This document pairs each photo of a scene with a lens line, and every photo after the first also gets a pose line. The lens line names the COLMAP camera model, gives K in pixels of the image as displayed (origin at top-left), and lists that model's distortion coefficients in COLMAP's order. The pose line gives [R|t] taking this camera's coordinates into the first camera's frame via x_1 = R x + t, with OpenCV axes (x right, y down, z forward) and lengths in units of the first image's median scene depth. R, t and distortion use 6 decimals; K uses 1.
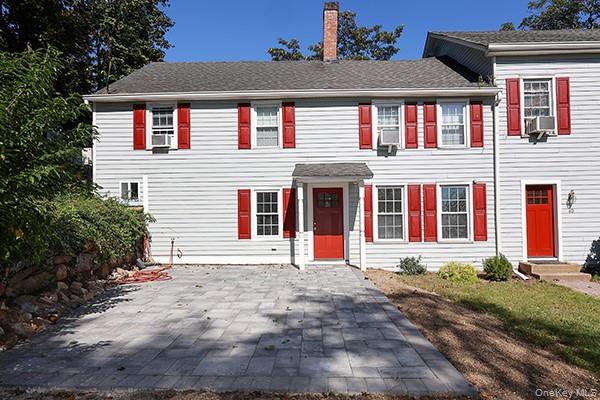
lens RADIAL K [[376.9, 0, 300.0], [0, 376.9, 200.0], [0, 0, 1]] dist [0.004355, 0.000979]
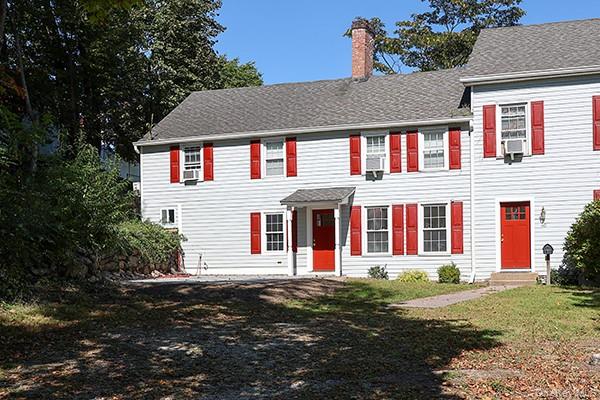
lens RADIAL K [[520.3, 0, 300.0], [0, 520.3, 200.0], [0, 0, 1]] dist [0.000959, -0.000147]
pose [[0.975263, -0.030182, -0.218977, 0.354164], [0.022395, 0.999028, -0.037957, -0.002133], [0.219910, 0.032114, 0.974991, -0.584910]]
